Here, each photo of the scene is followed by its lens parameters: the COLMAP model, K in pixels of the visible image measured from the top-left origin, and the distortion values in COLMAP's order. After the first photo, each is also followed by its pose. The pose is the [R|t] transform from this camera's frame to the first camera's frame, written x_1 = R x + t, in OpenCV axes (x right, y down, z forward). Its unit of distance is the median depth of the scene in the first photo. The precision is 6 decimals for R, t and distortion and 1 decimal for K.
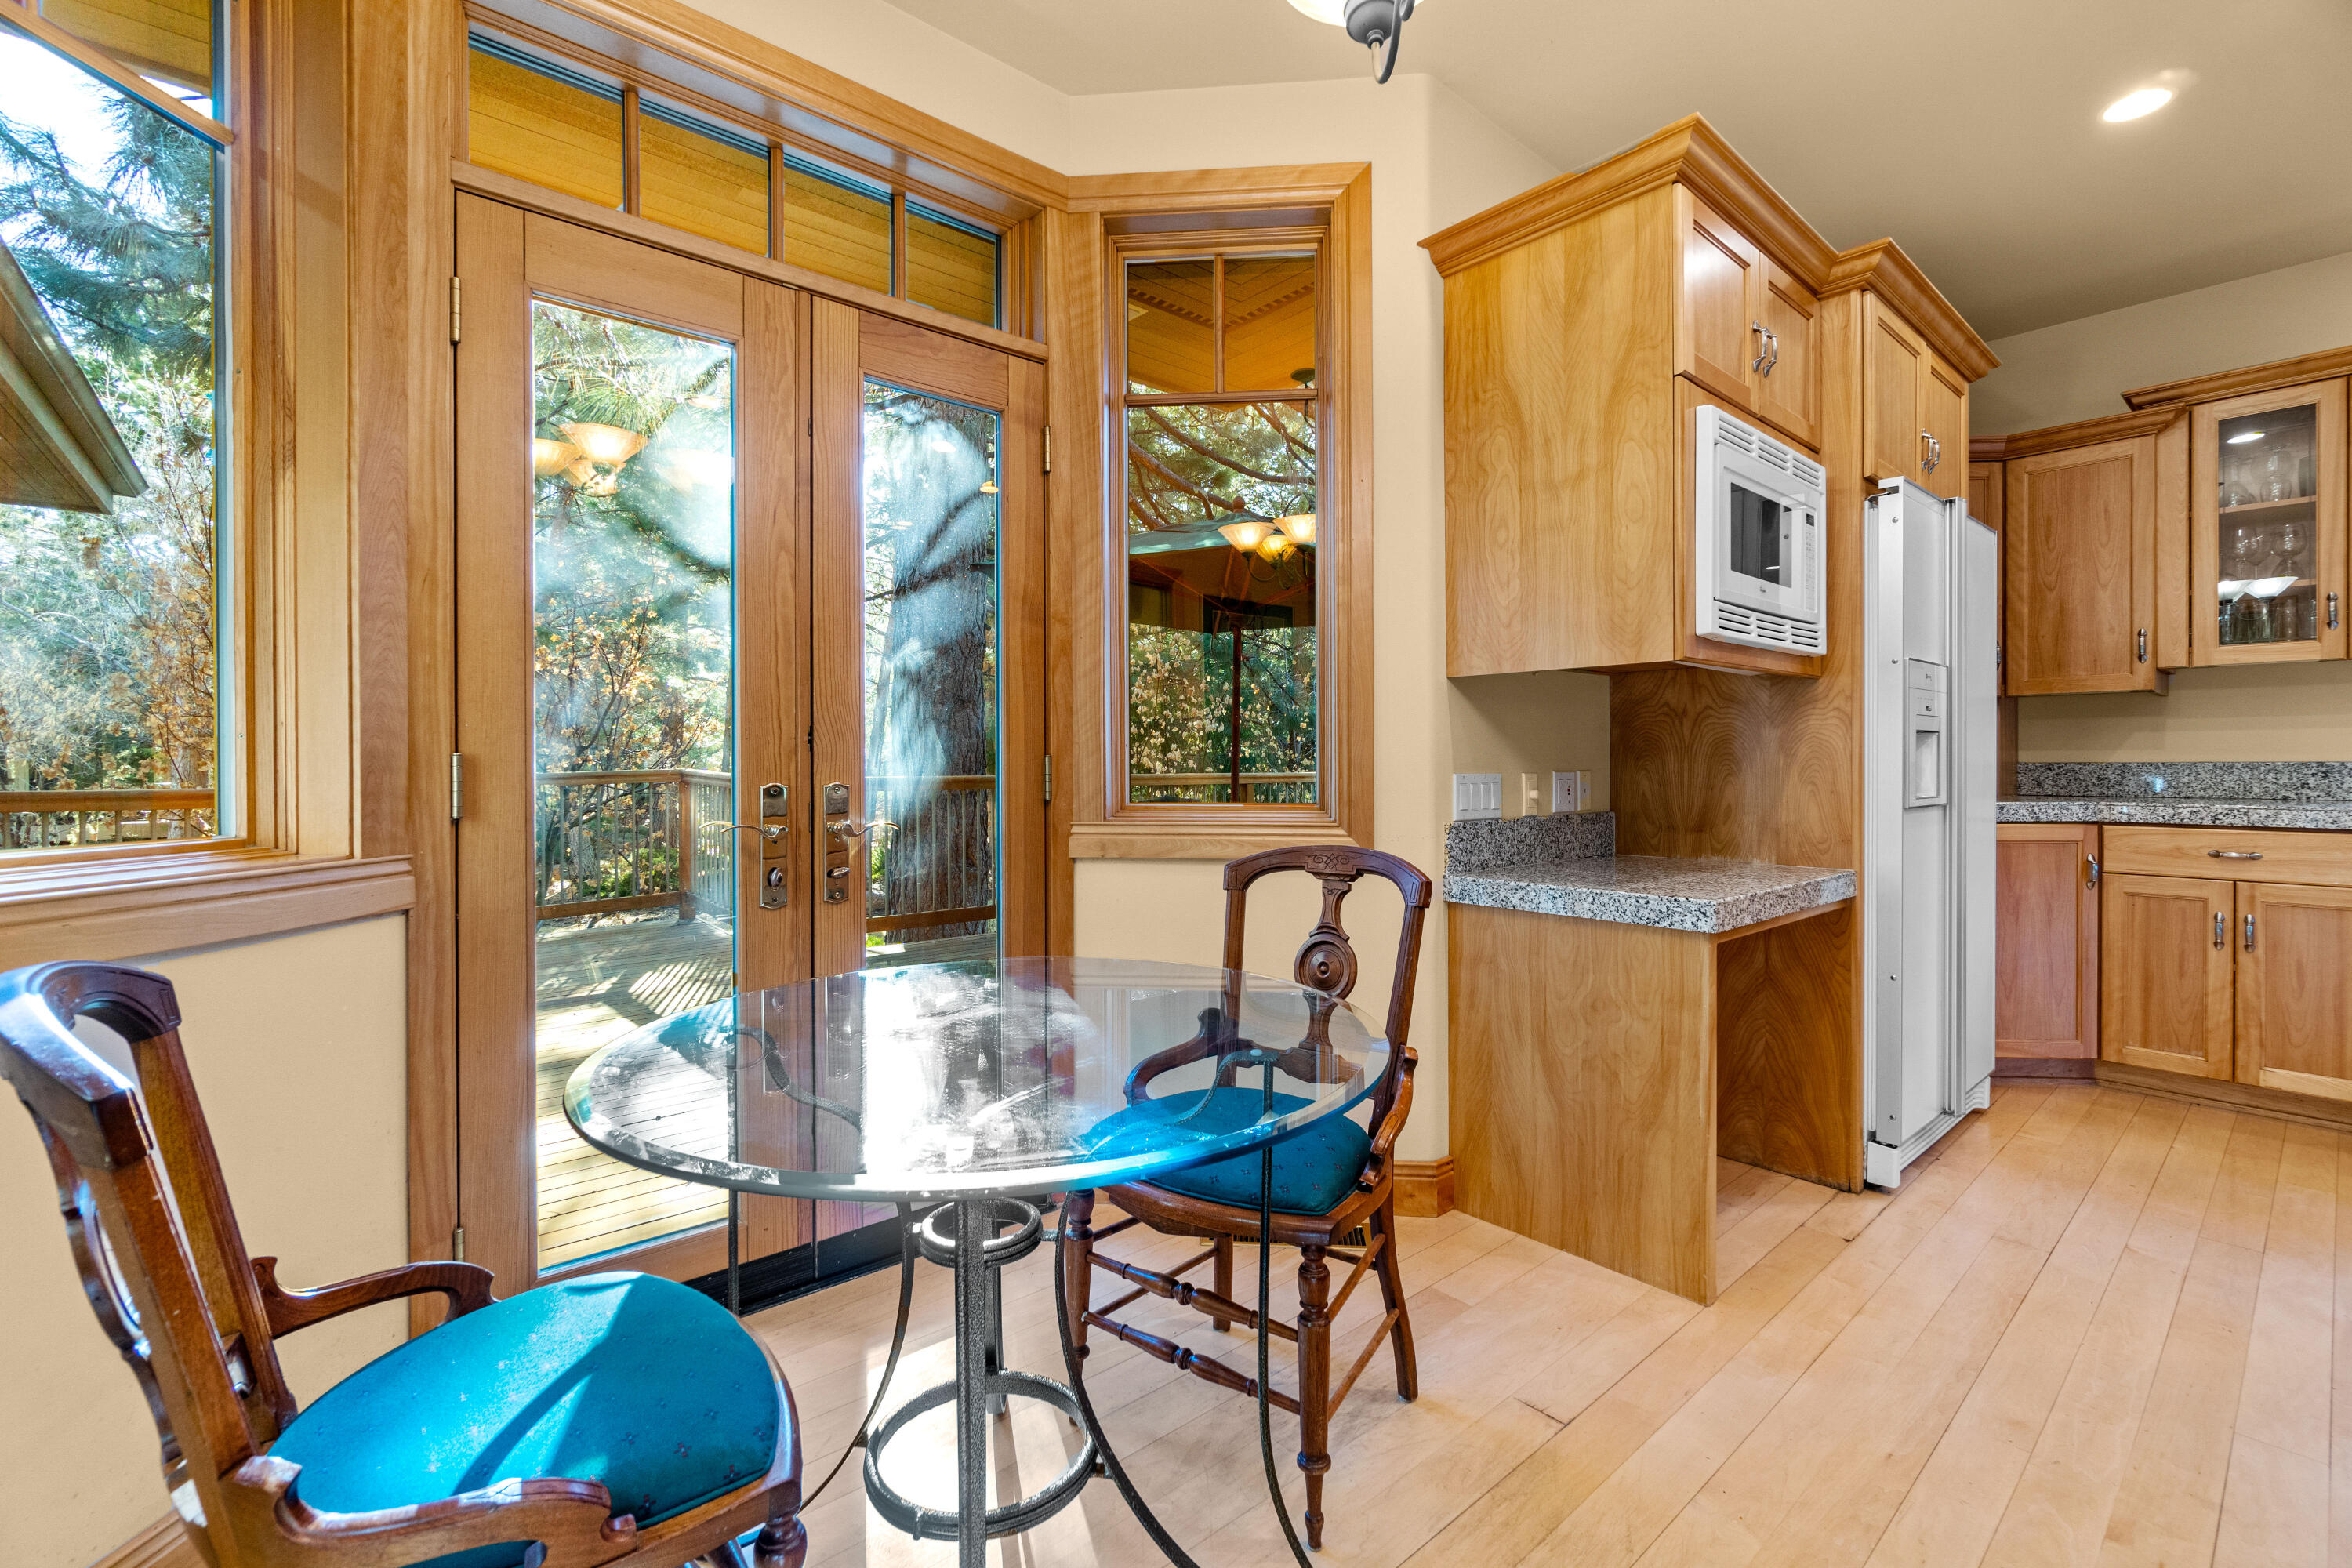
lens RADIAL K [[1012.0, 0, 1182.5], [0, 1012.0, 775.7], [0, 0, 1]] dist [-0.000859, 0.001076]
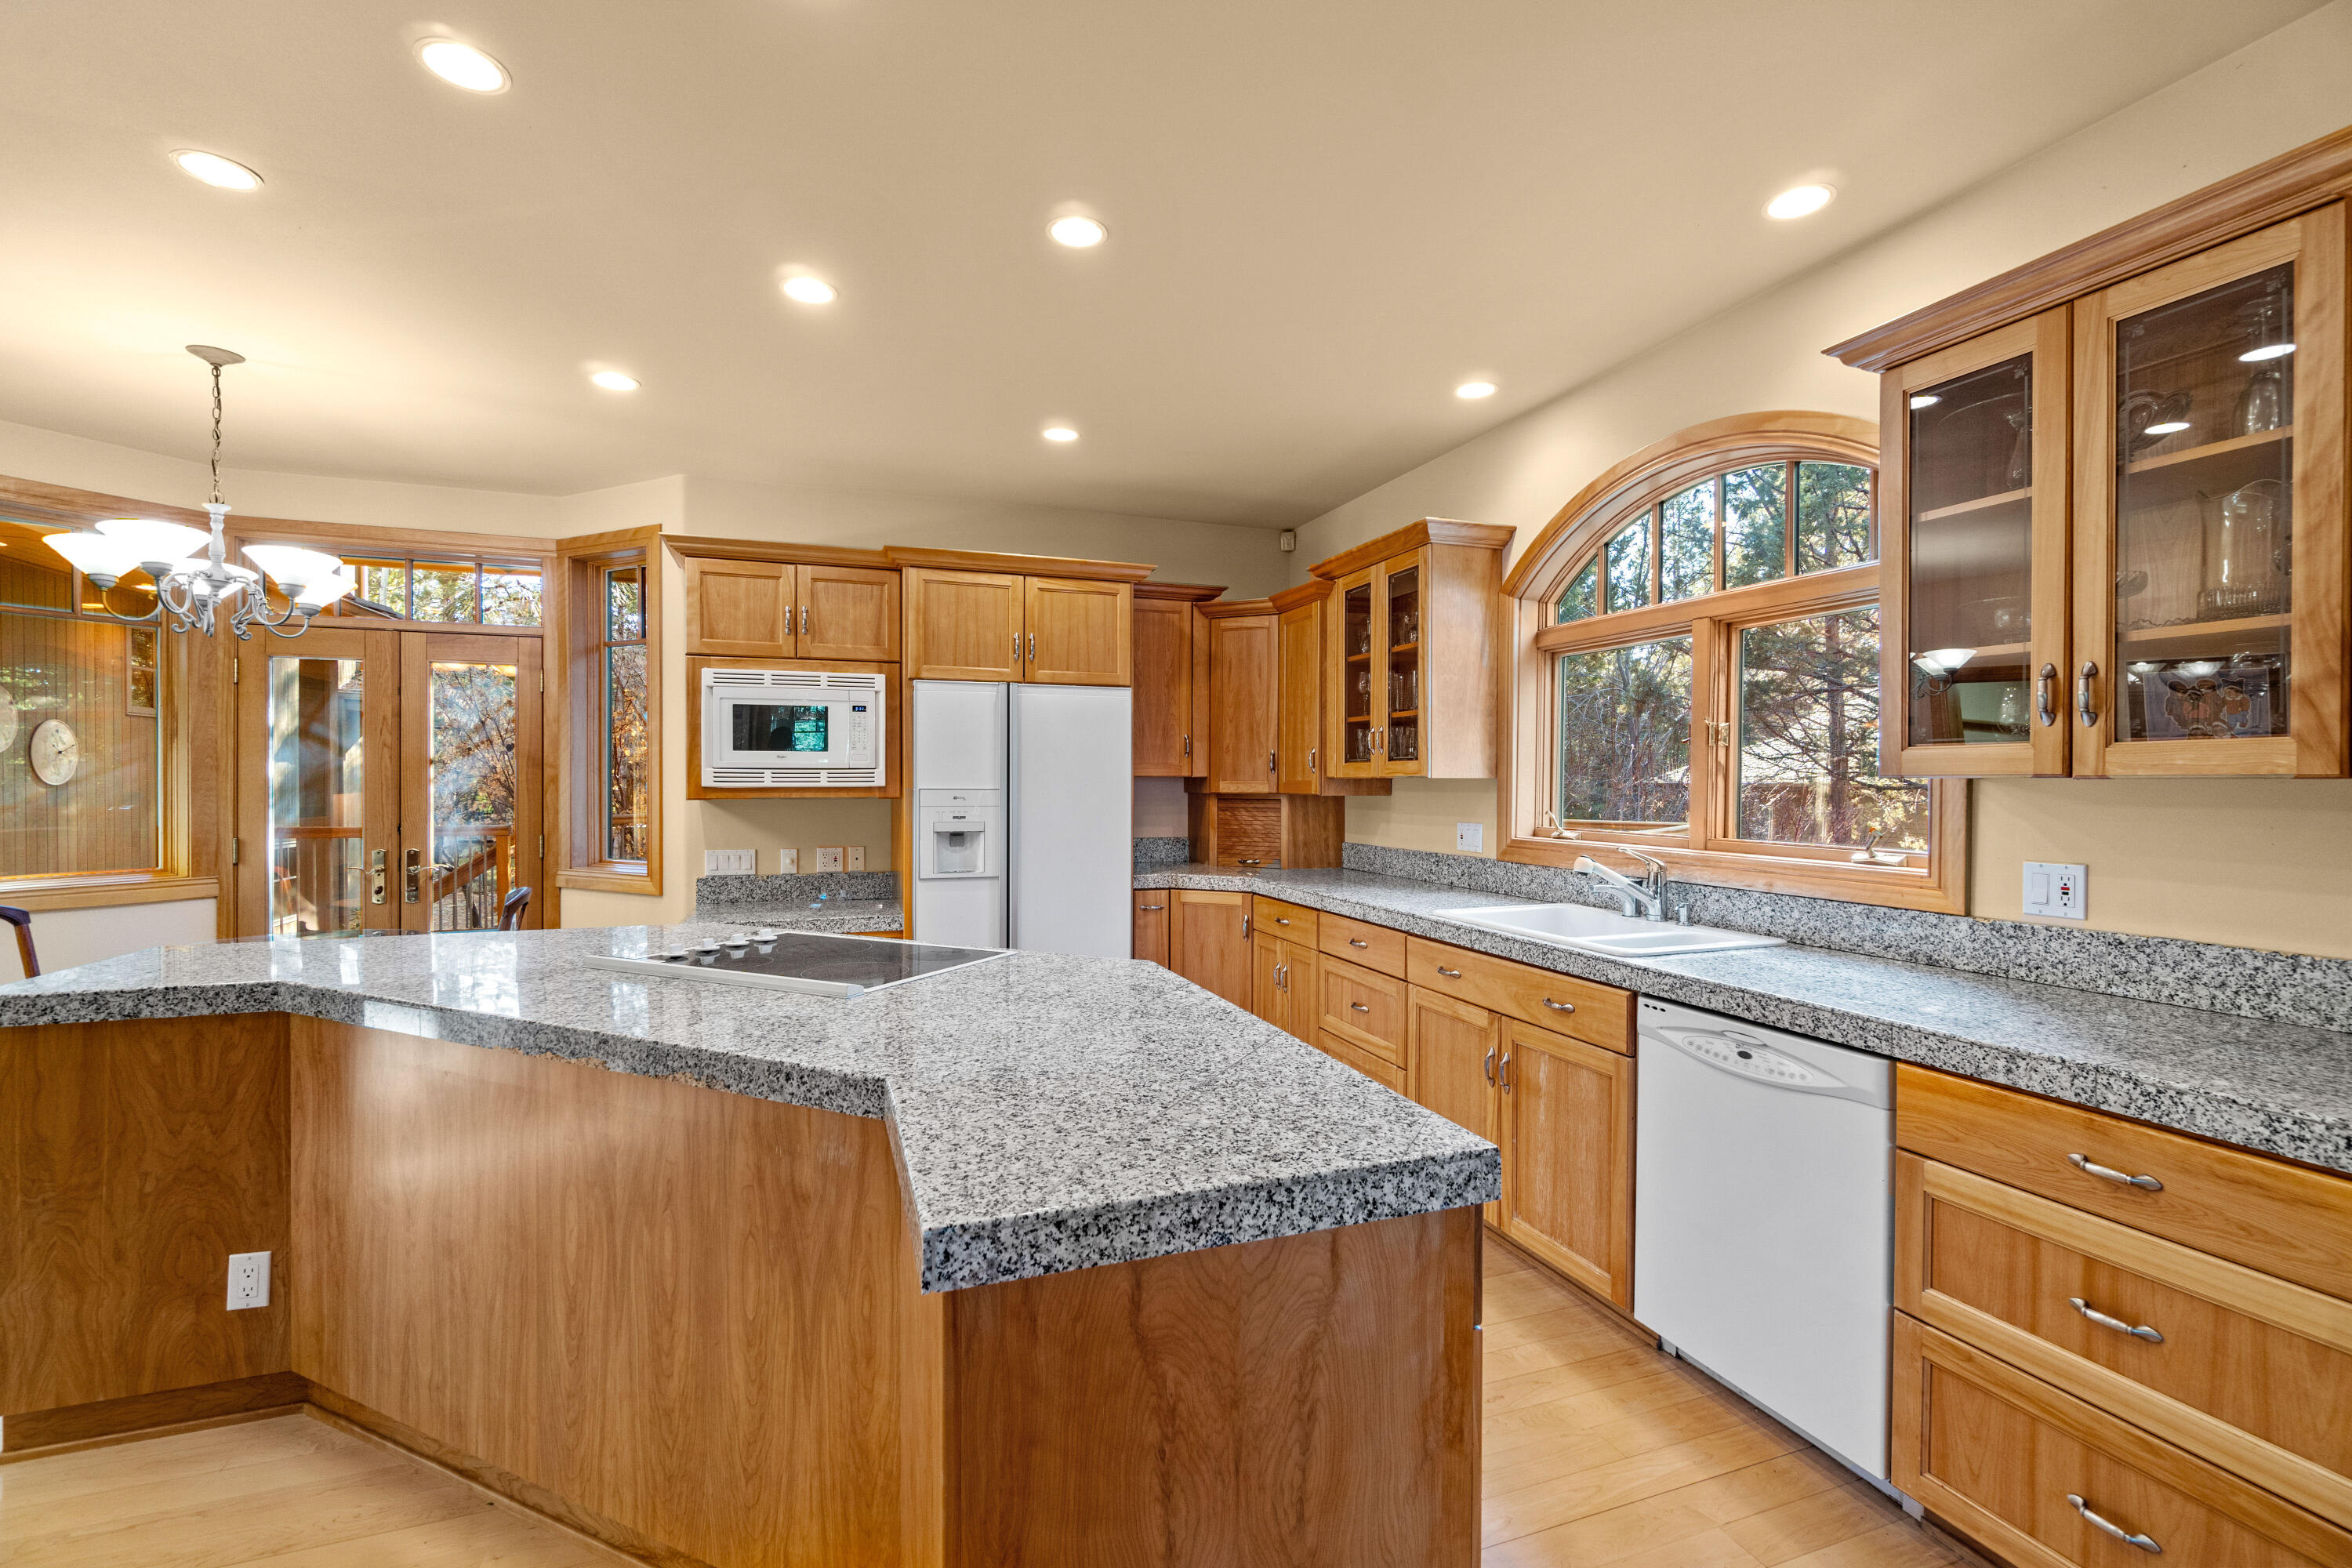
lens RADIAL K [[1004.2, 0, 1182.3], [0, 1004.2, 791.2], [0, 0, 1]] dist [-0.001574, 0.000614]
pose [[0.933036, 0.011991, -0.359584, 1.738910], [-0.011183, 0.999928, 0.004326, -0.126612], [0.359610, -0.000015, 0.933103, -0.386118]]
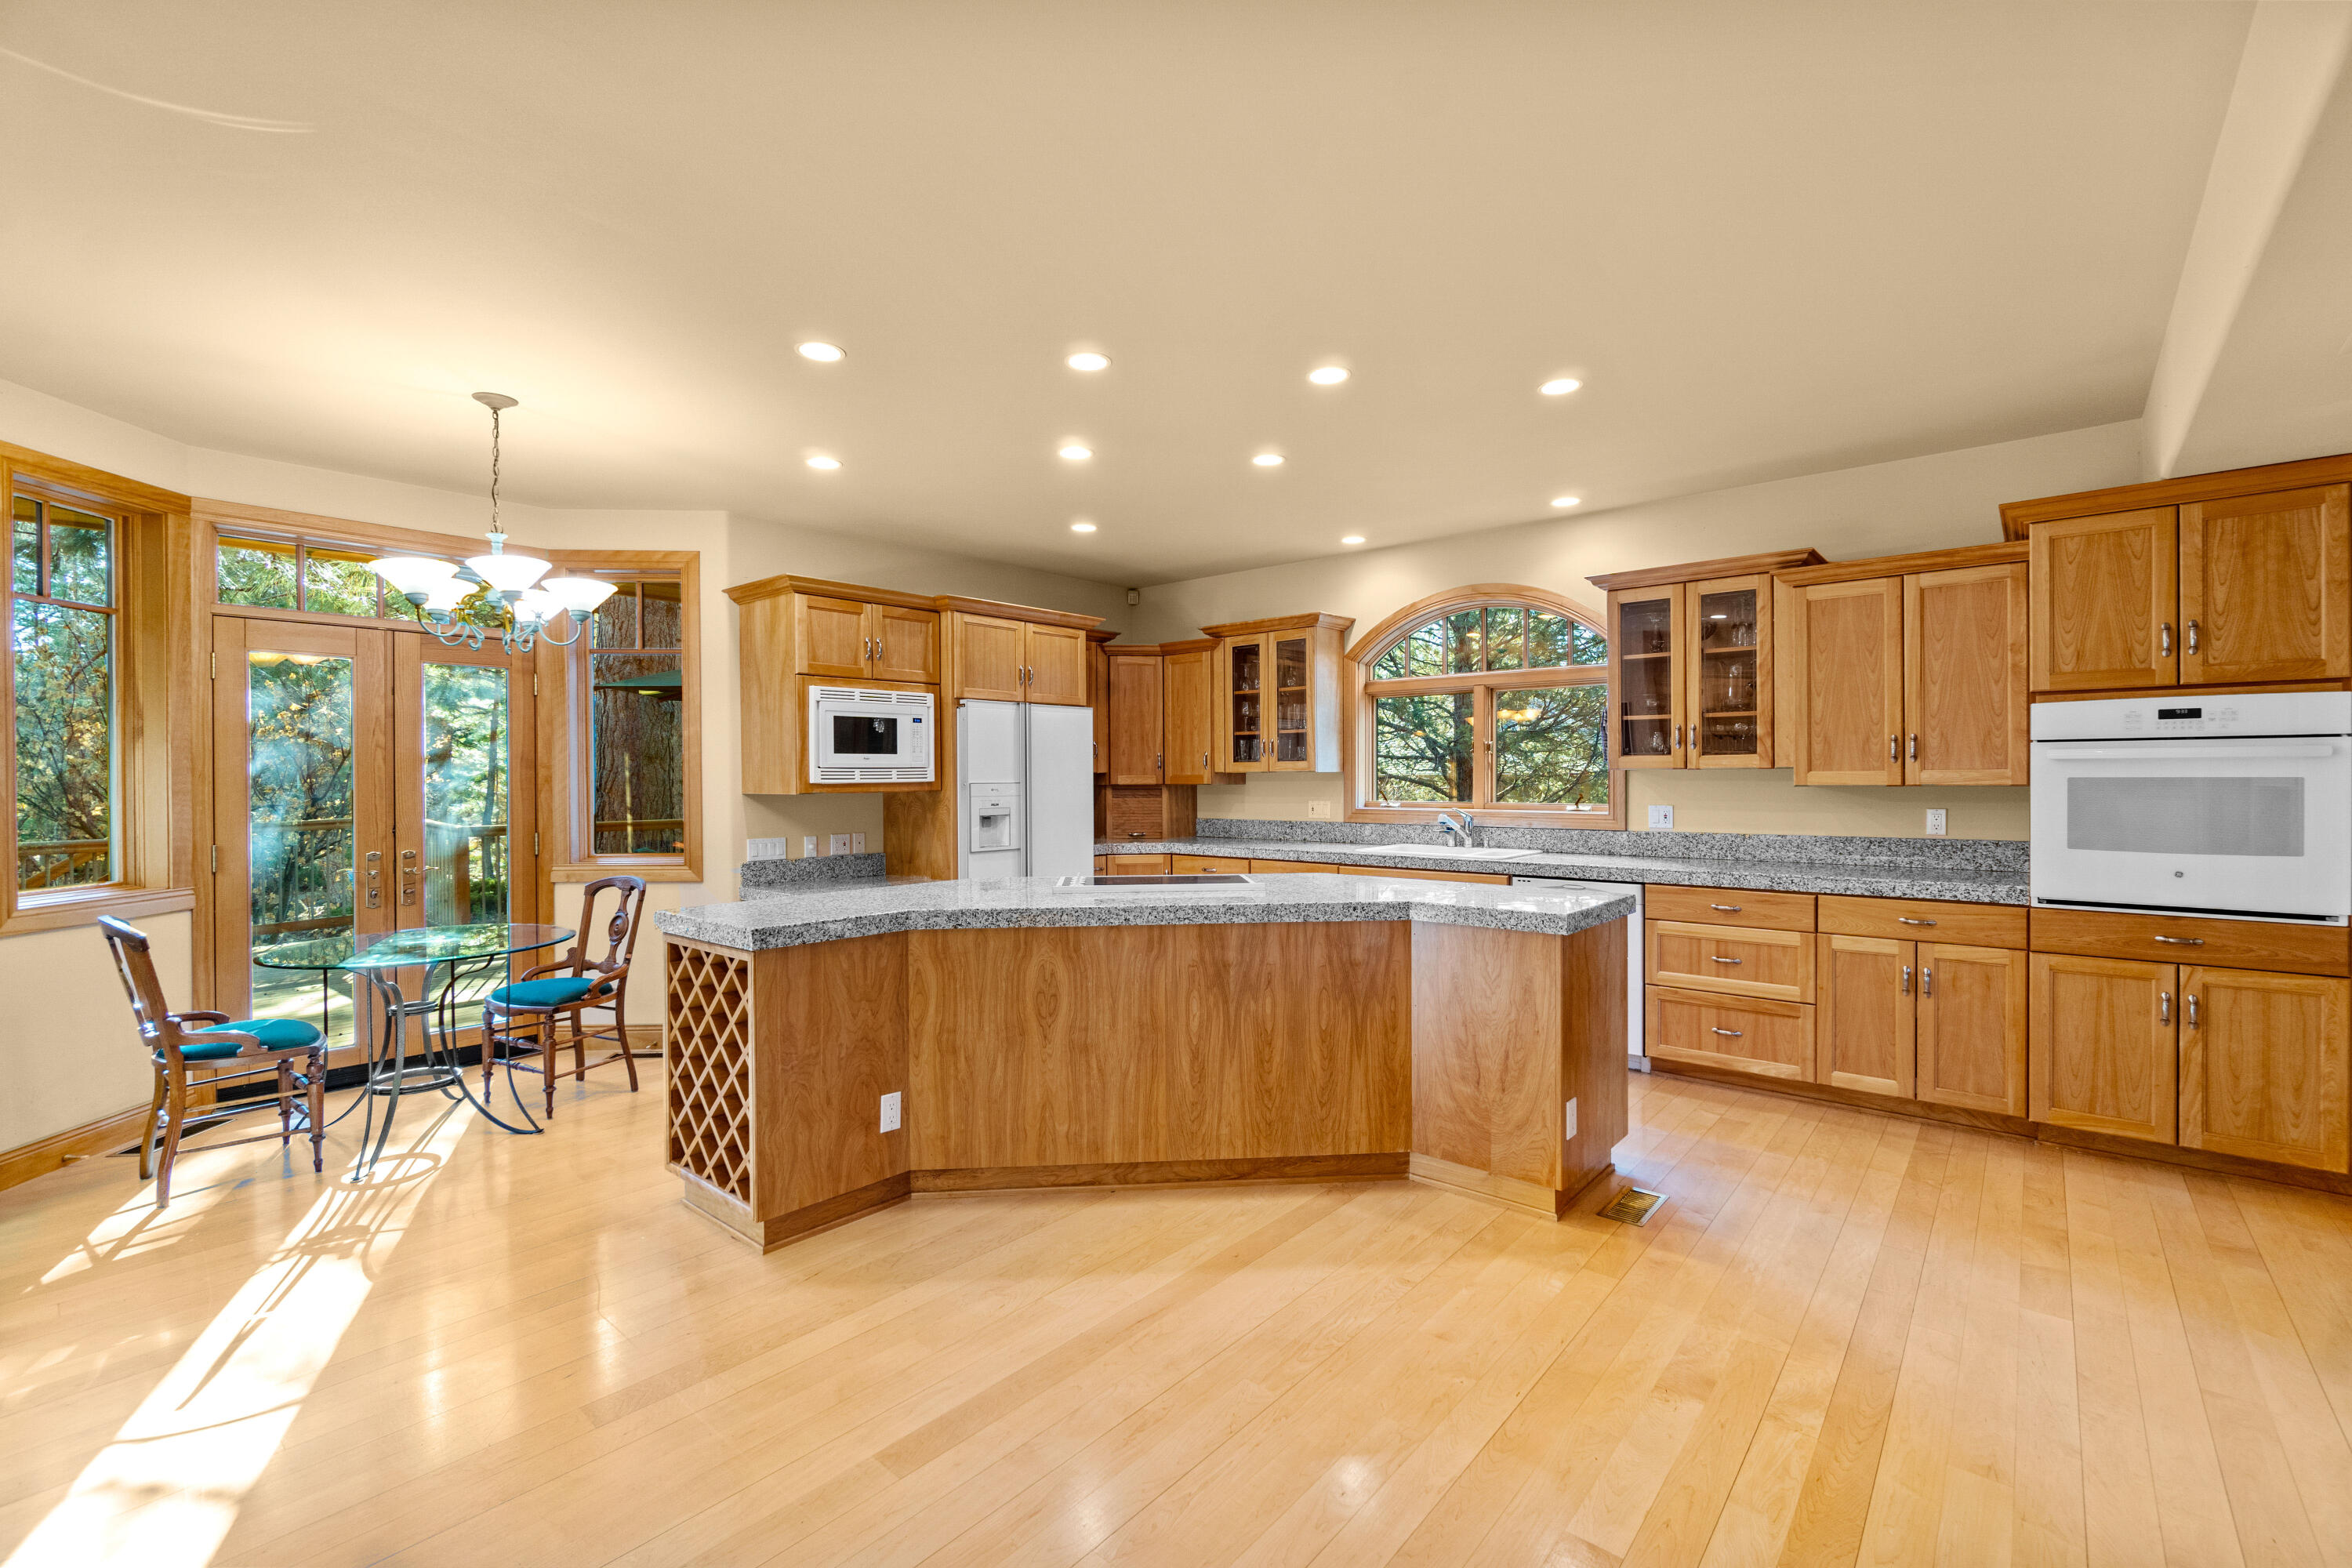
lens RADIAL K [[1000.7, 0, 1175.3], [0, 1000.7, 788.5], [0, 0, 1]] dist [-0.001058, 0.000137]
pose [[0.990348, -0.002510, 0.138581, 0.868692], [0.002250, 0.999995, 0.002037, -0.110310], [-0.138585, -0.001705, 0.990349, -1.193269]]
